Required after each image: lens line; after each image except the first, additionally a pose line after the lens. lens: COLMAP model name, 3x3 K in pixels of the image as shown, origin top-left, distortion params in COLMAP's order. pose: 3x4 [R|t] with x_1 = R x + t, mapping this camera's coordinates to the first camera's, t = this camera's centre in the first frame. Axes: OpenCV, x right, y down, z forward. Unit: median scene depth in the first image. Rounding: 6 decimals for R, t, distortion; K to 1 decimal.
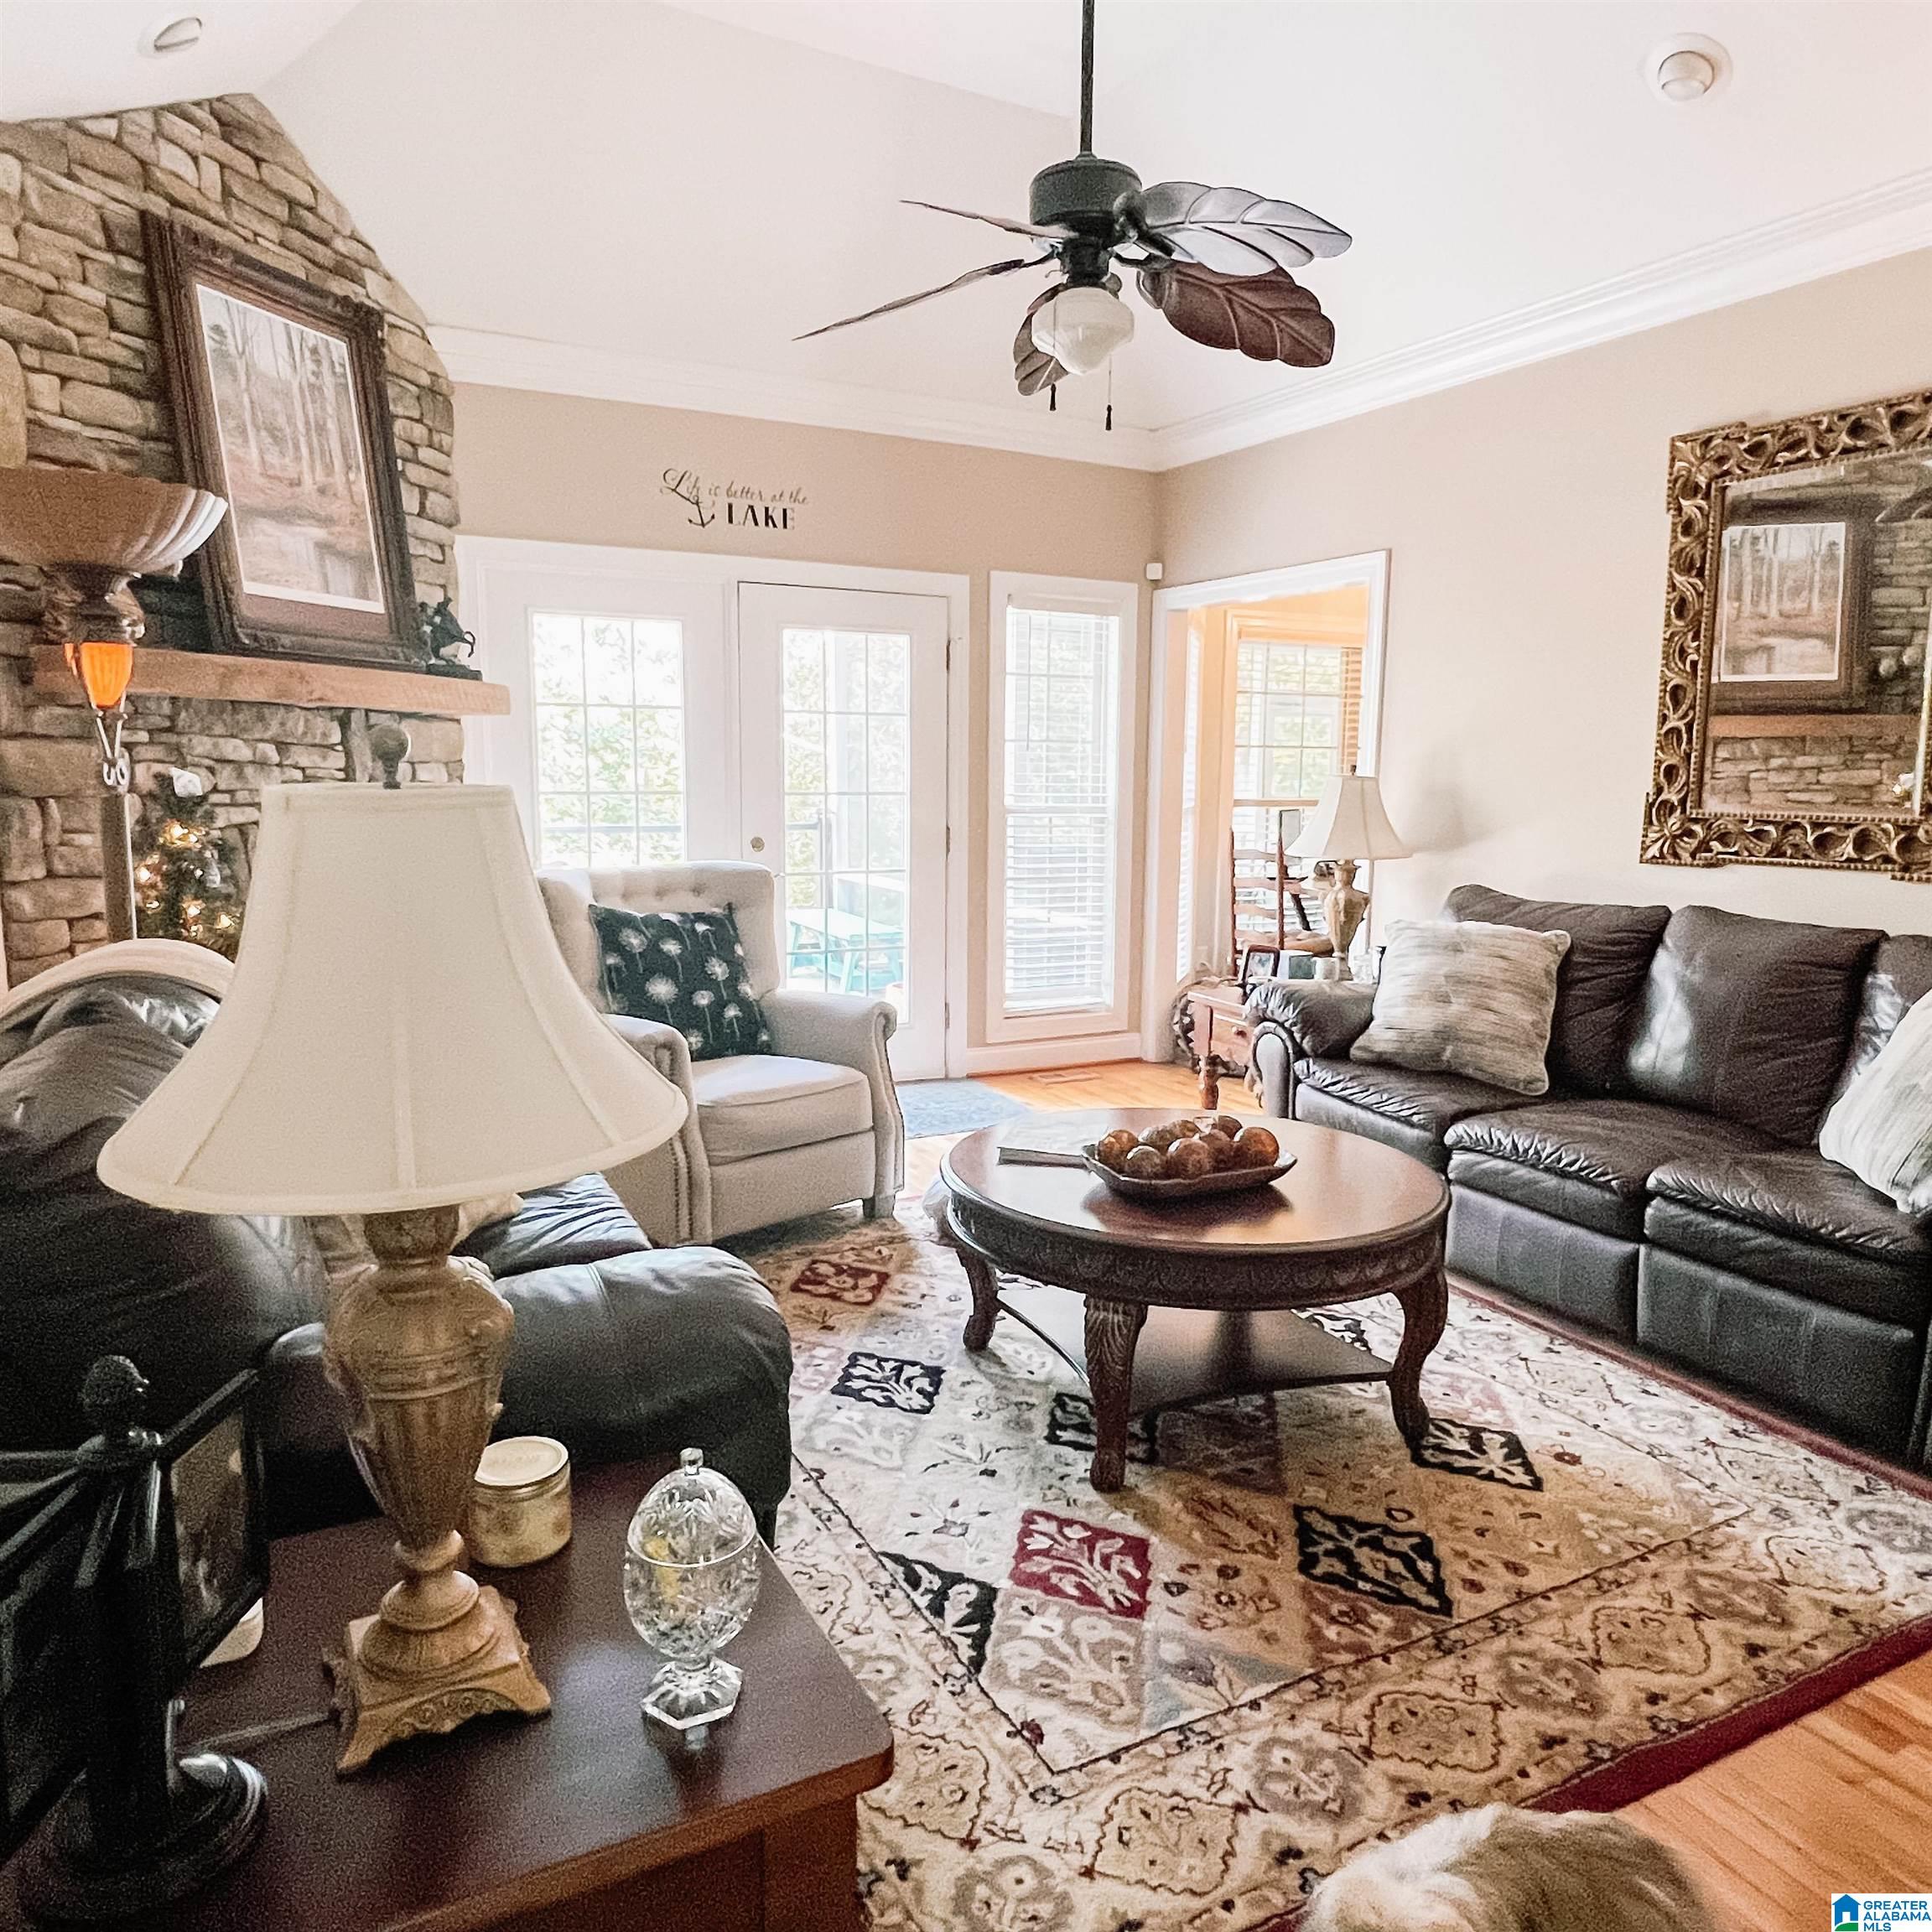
lens RADIAL K [[1383.0, 0, 961.4], [0, 1383.0, 967.6], [0, 0, 1]] dist [-0.006518, -0.003996]
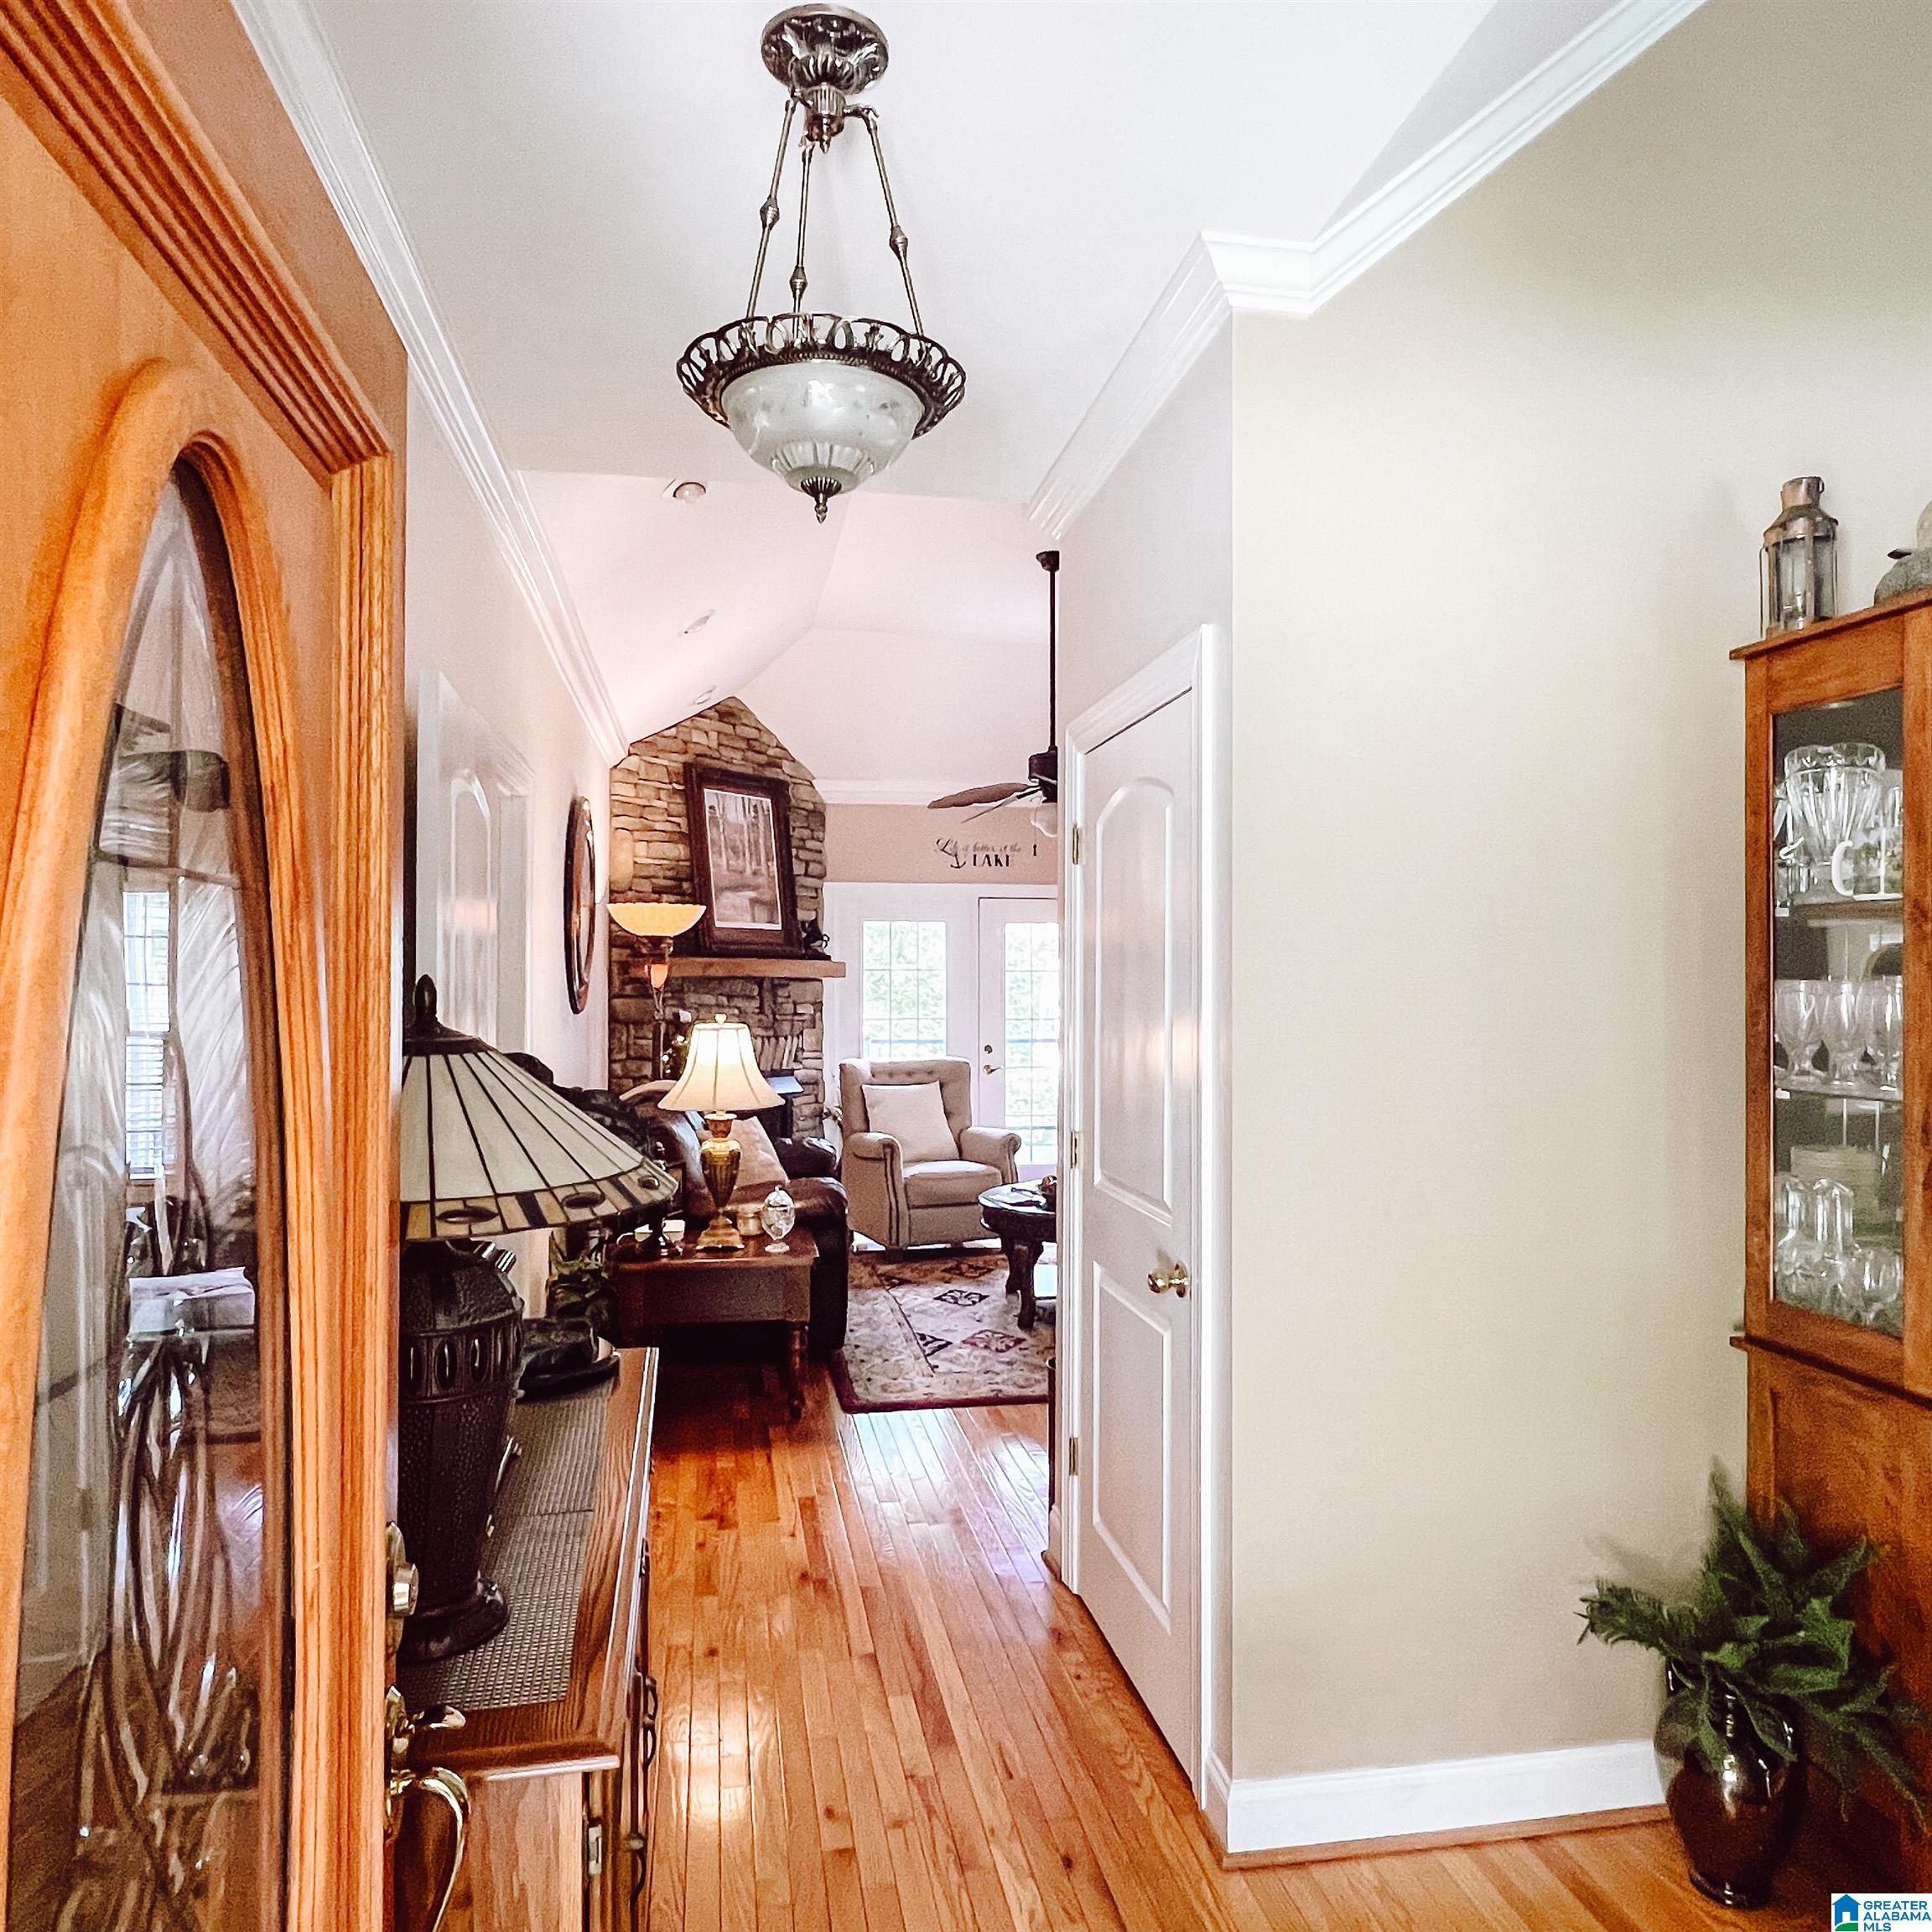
lens RADIAL K [[1383.0, 0, 961.4], [0, 1383.0, 967.6], [0, 0, 1]] dist [-0.006518, -0.003996]
pose [[0.950194, -0.012136, -0.311422, 0.510232], [-0.036948, 0.987808, -0.151228, 0.099356], [0.309461, 0.155202, 0.938161, -0.885768]]
